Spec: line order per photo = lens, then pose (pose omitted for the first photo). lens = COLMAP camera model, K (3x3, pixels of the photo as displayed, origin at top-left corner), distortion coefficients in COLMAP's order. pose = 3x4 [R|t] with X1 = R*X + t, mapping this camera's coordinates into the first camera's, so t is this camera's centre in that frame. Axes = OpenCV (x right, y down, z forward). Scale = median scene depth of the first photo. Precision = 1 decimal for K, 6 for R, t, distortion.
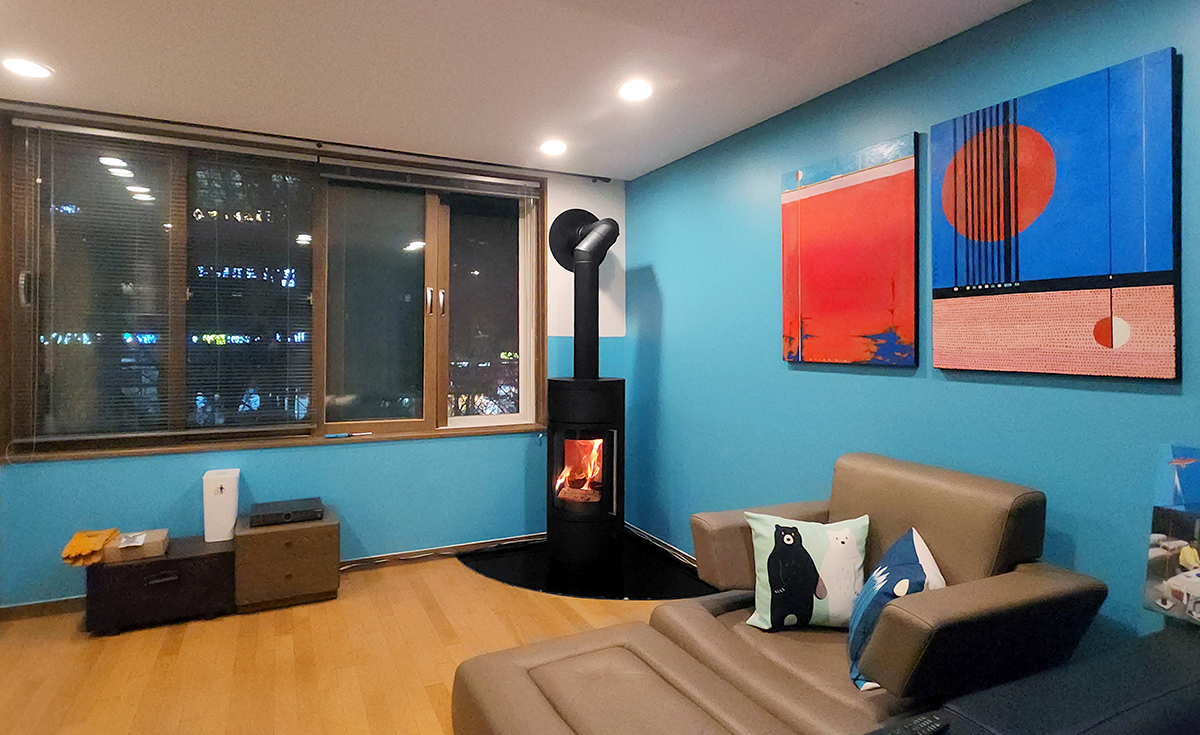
lens RADIAL K [[587.6, 0, 561.8], [0, 587.6, 350.4], [0, 0, 1]] dist [0.007266, -0.002813]
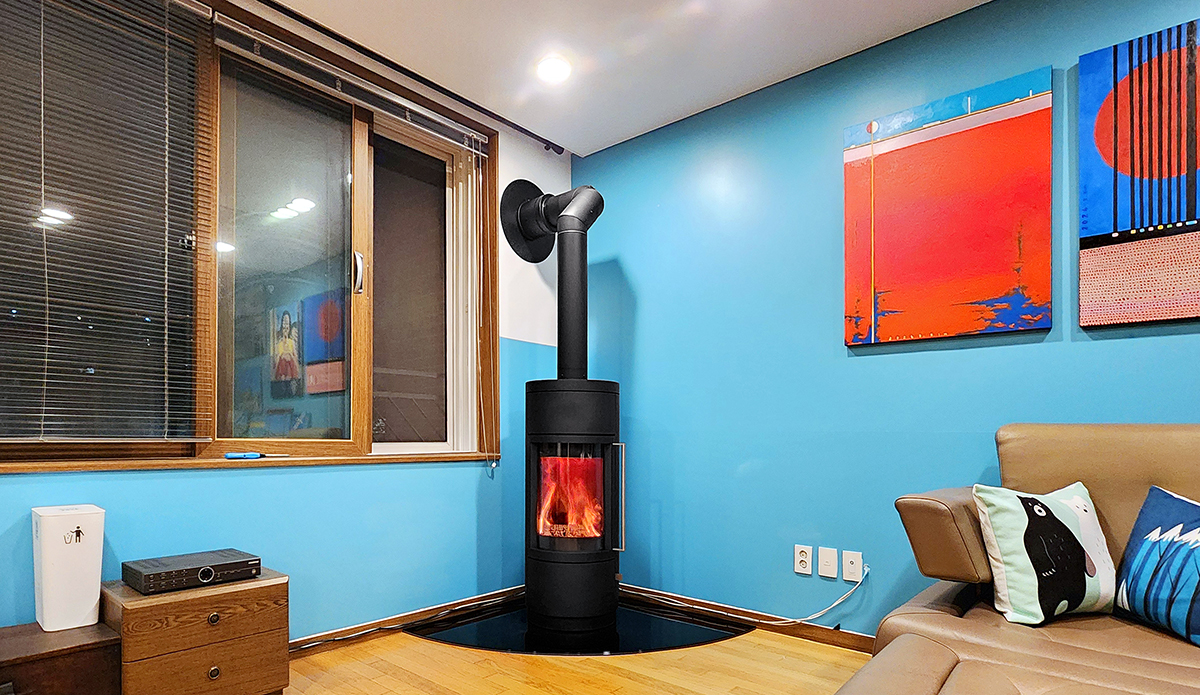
lens RADIAL K [[637.4, 0, 589.1], [0, 637.4, 417.0], [0, 0, 1]] dist [0.000137, 0.000593]
pose [[0.938571, -0.011270, 0.344901, -0.452682], [0.009225, 0.999929, 0.007571, 0.168791], [-0.344962, -0.003924, 0.938609, 0.374760]]
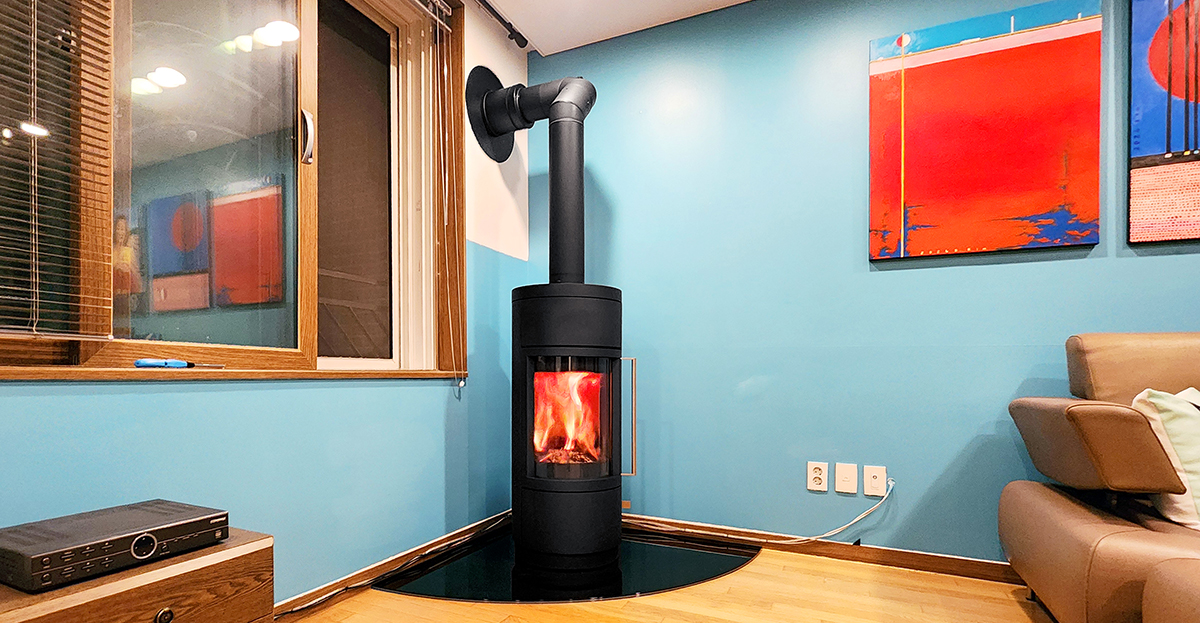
lens RADIAL K [[570.3, 0, 599.1], [0, 570.3, 359.9], [0, 0, 1]] dist [0.001522, 0.000543]
pose [[0.803687, -0.005345, 0.595028, -0.654076], [-0.008589, 0.999751, 0.020582, 0.225479], [-0.594990, -0.021652, 0.803442, 0.835664]]
